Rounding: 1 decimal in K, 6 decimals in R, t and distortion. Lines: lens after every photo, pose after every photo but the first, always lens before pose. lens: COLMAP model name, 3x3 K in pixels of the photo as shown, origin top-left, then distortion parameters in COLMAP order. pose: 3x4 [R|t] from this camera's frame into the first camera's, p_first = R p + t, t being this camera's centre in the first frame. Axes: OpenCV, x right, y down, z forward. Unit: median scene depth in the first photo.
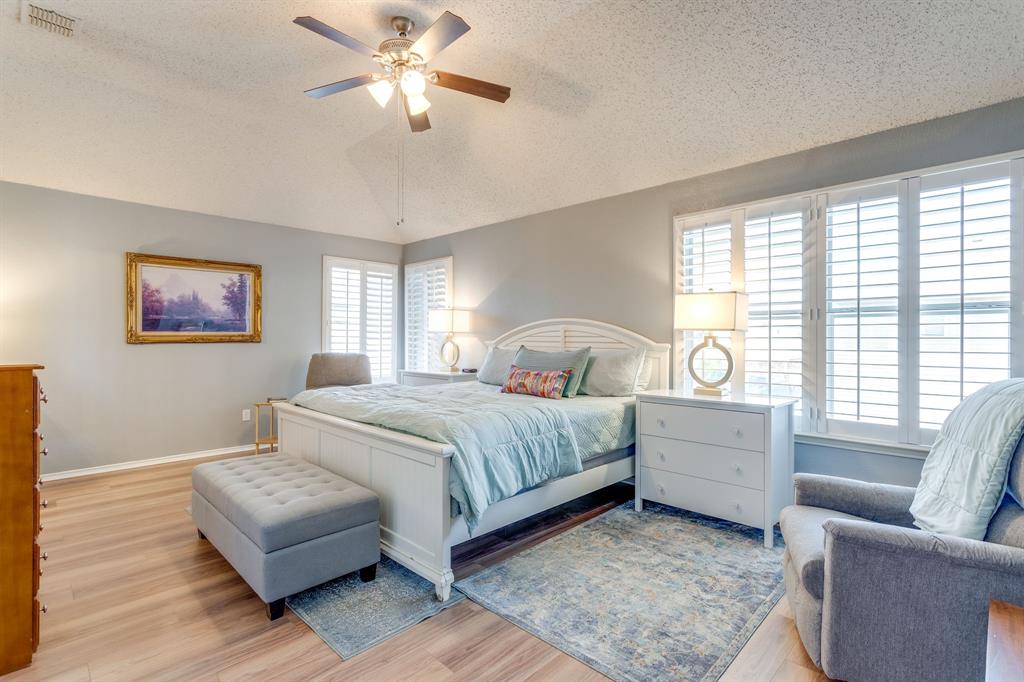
lens RADIAL K [[486.0, 0, 513.7], [0, 486.0, 339.7], [0, 0, 1]] dist [0.005570, 0.000695]
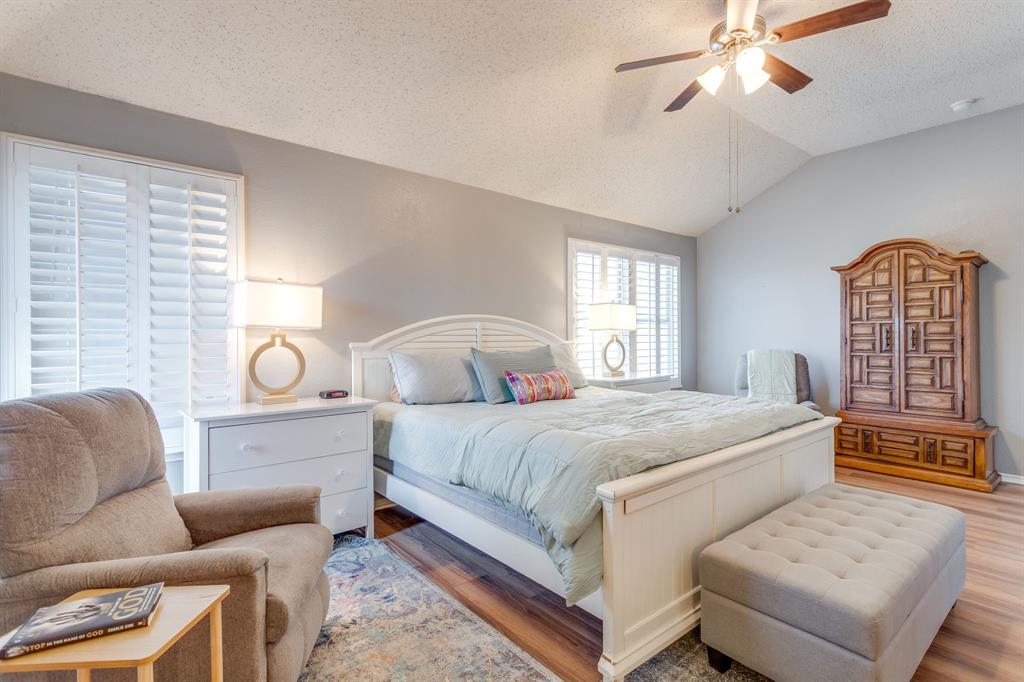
lens RADIAL K [[486.0, 0, 513.0], [0, 486.0, 337.6], [0, 0, 1]] dist [0.005570, 0.000695]
pose [[0.101946, -0.005843, 0.994773, -1.009027], [0.010073, 0.999938, 0.004841, -0.007749], [-0.994739, 0.009527, 0.101998, 1.128480]]
